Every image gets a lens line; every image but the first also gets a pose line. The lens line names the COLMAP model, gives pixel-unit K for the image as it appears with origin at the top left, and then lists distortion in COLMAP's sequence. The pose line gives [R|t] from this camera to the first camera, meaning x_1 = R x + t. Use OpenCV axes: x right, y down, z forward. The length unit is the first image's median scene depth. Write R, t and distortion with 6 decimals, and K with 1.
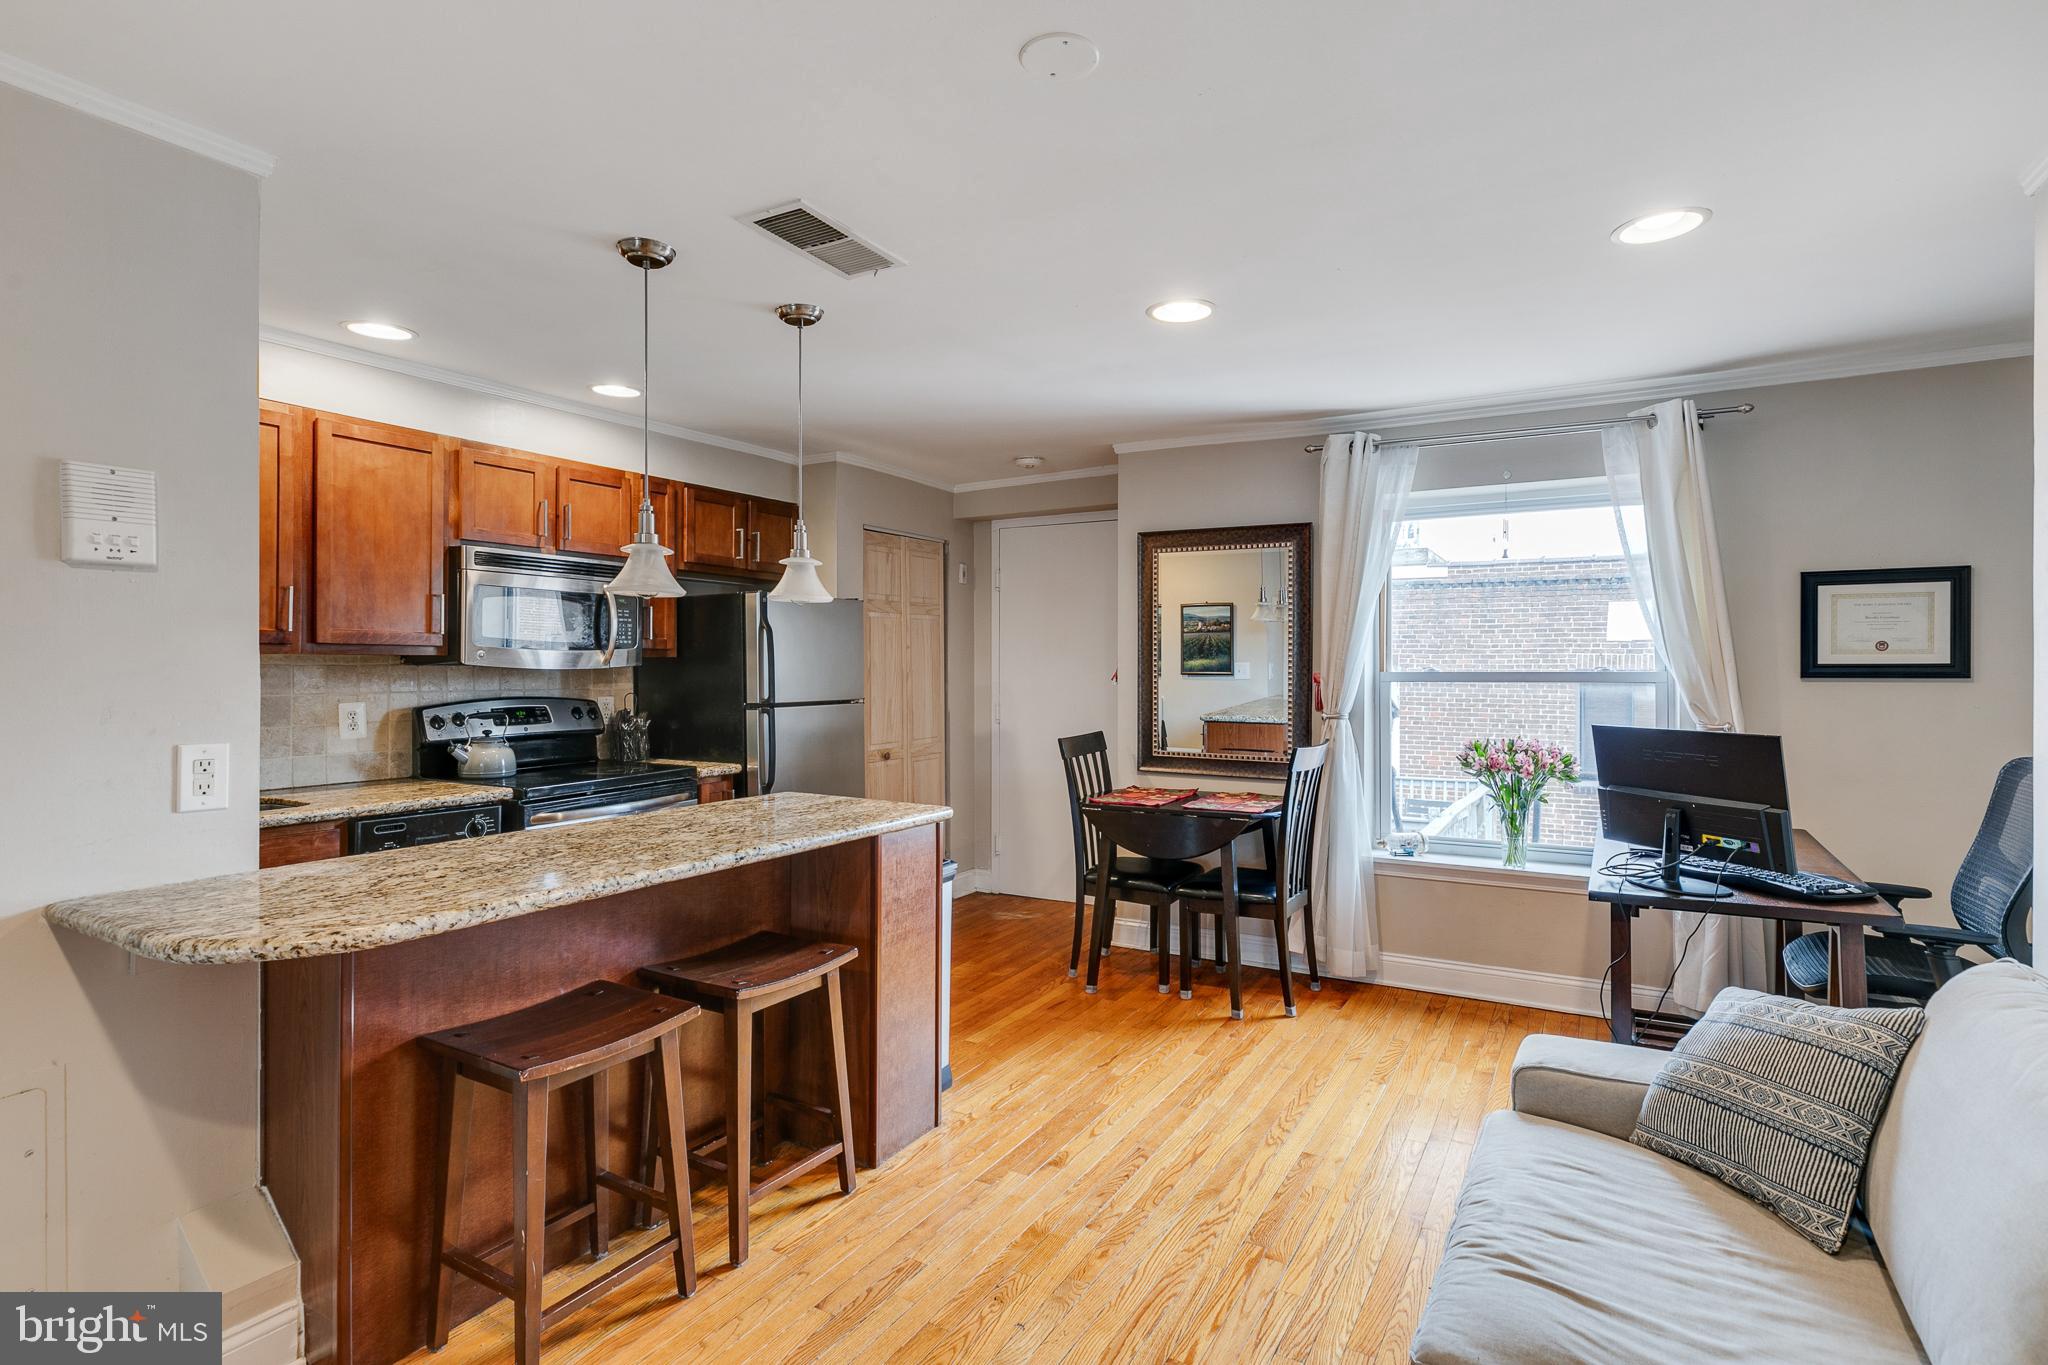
lens RADIAL K [[1016.1, 0, 1045.0], [0, 1016.1, 674.7], [0, 0, 1]] dist [-0.003169, 0.001533]
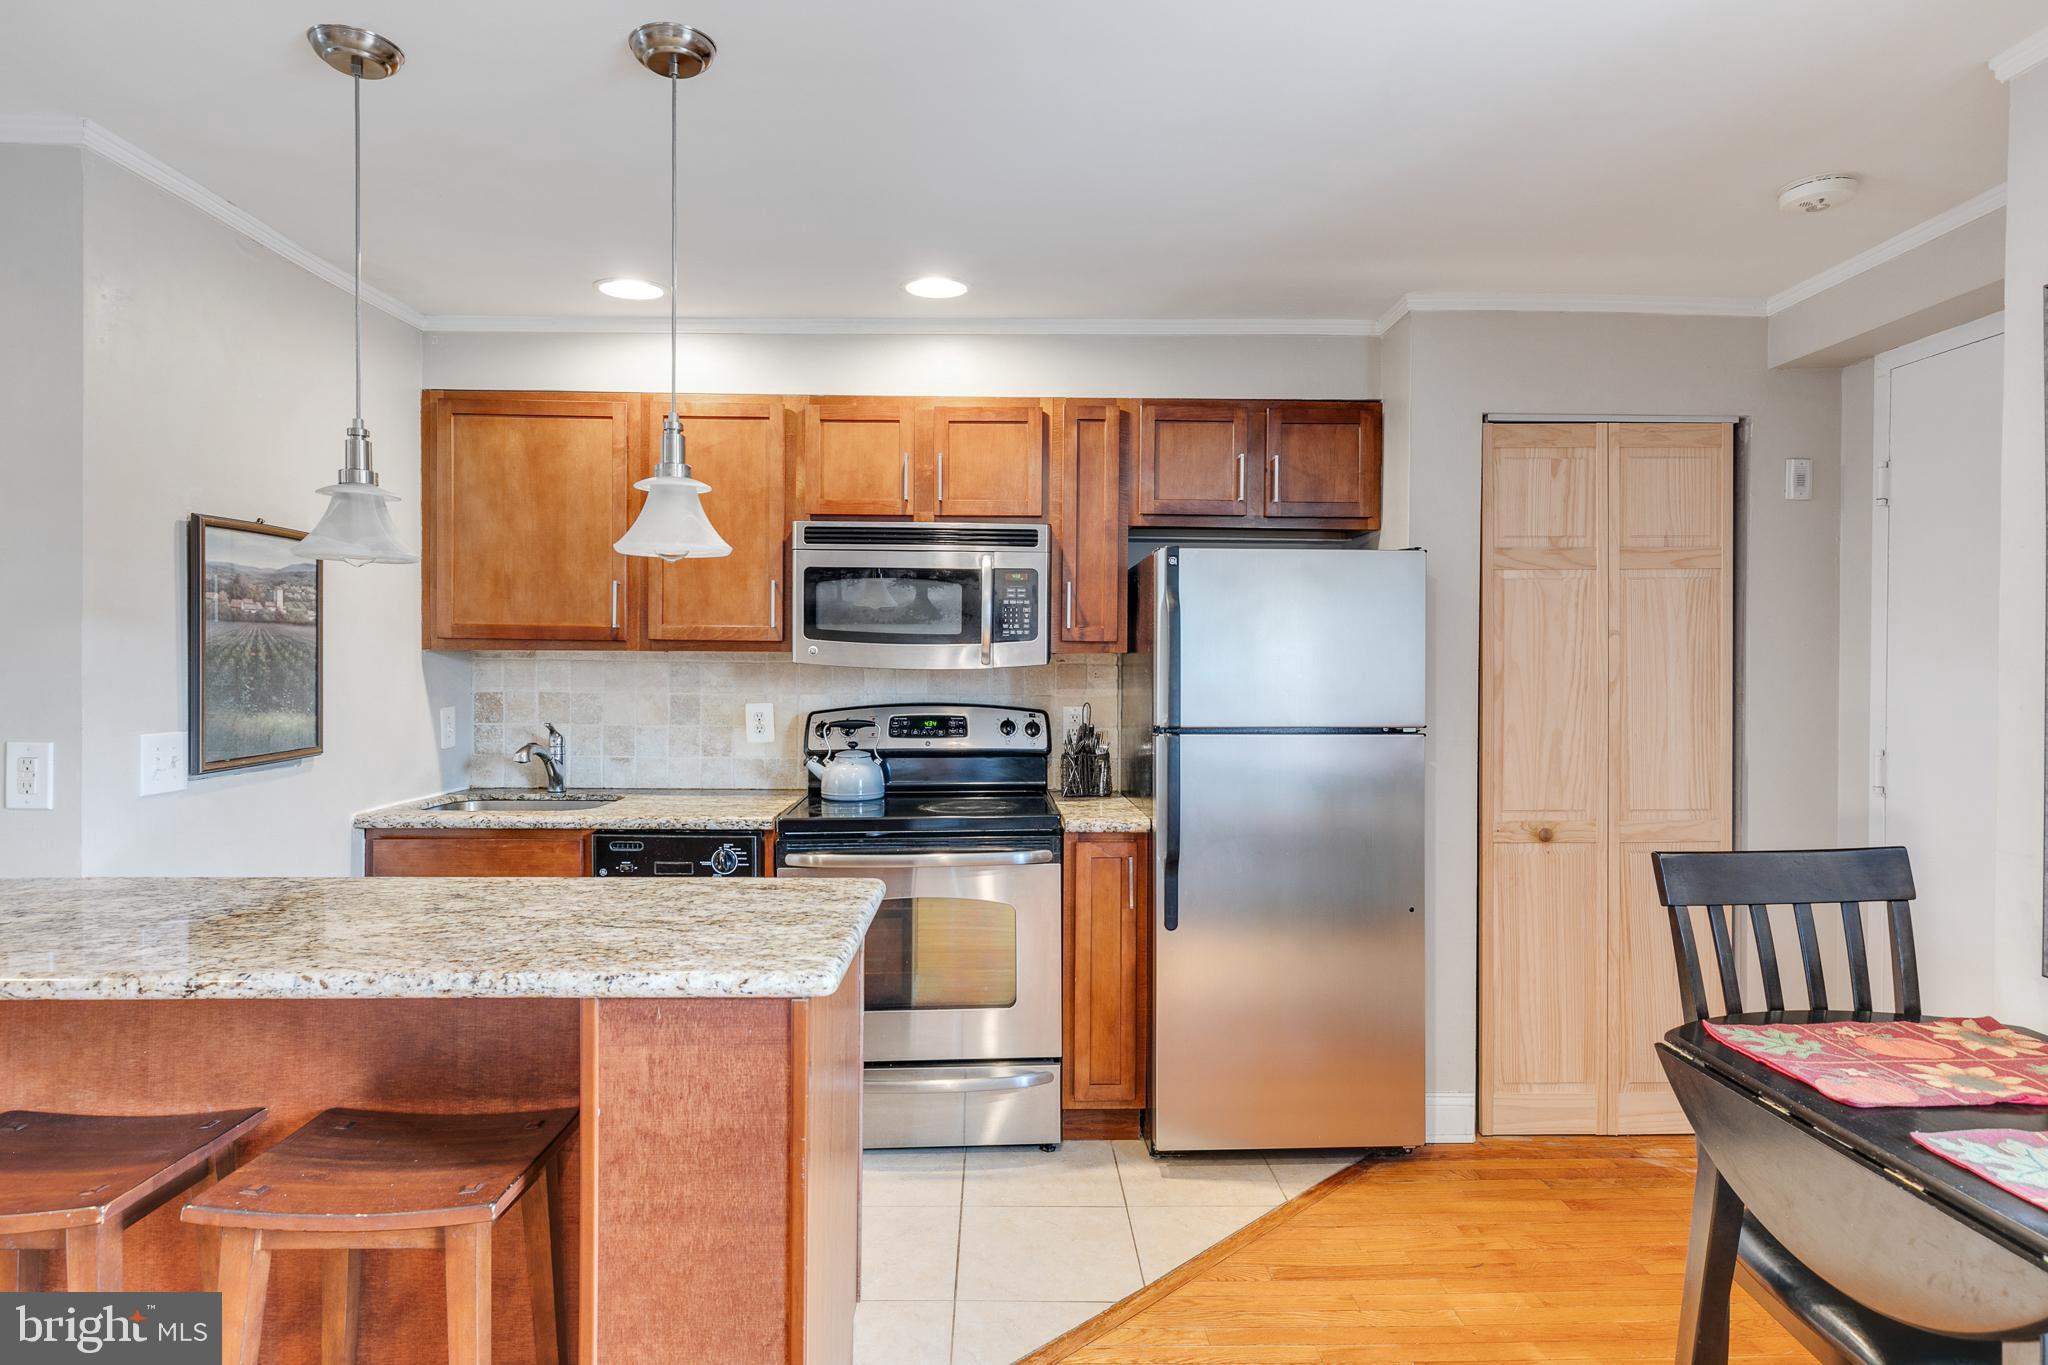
lens RADIAL K [[1129.2, 0, 1029.9], [0, 1129.2, 676.3], [0, 0, 1]] dist [0.004459, 0.004242]
pose [[0.509798, 0.013662, -0.860186, 0.315342], [-0.011959, 0.999890, 0.008793, -0.008892], [0.860211, 0.005804, 0.509905, 0.647328]]
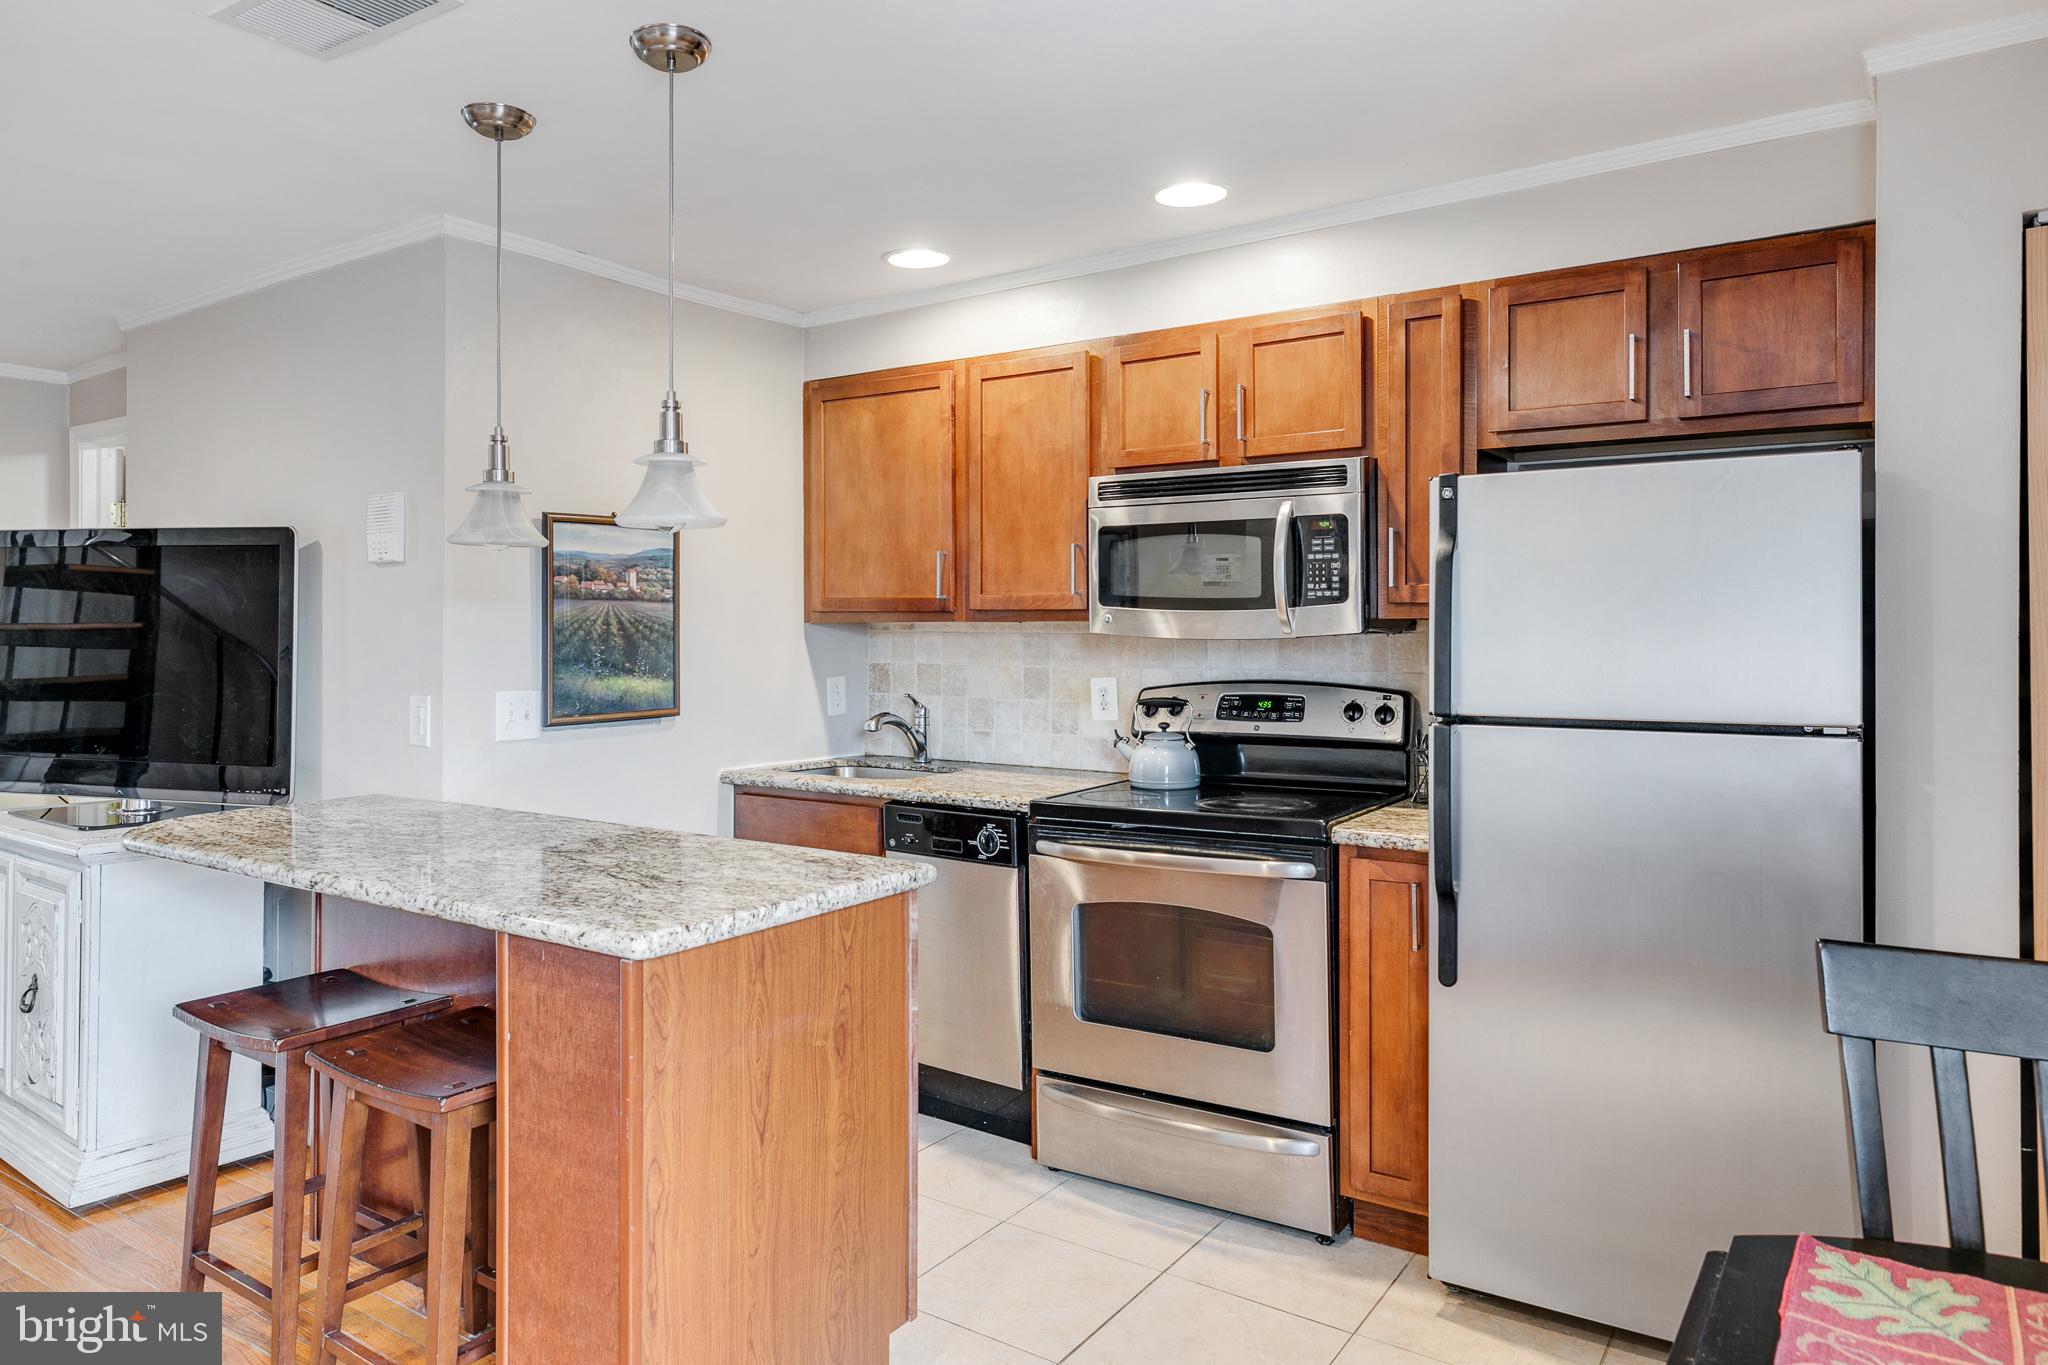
lens RADIAL K [[1299.3, 0, 1029.0], [0, 1299.3, 631.9], [0, 0, 1]] dist [0.004069, 0.003578]
pose [[-0.086284, -0.002291, -0.996268, 0.386291], [-0.007807, 0.999968, -0.001623, -0.008186], [0.996240, 0.007638, -0.086299, 0.974543]]
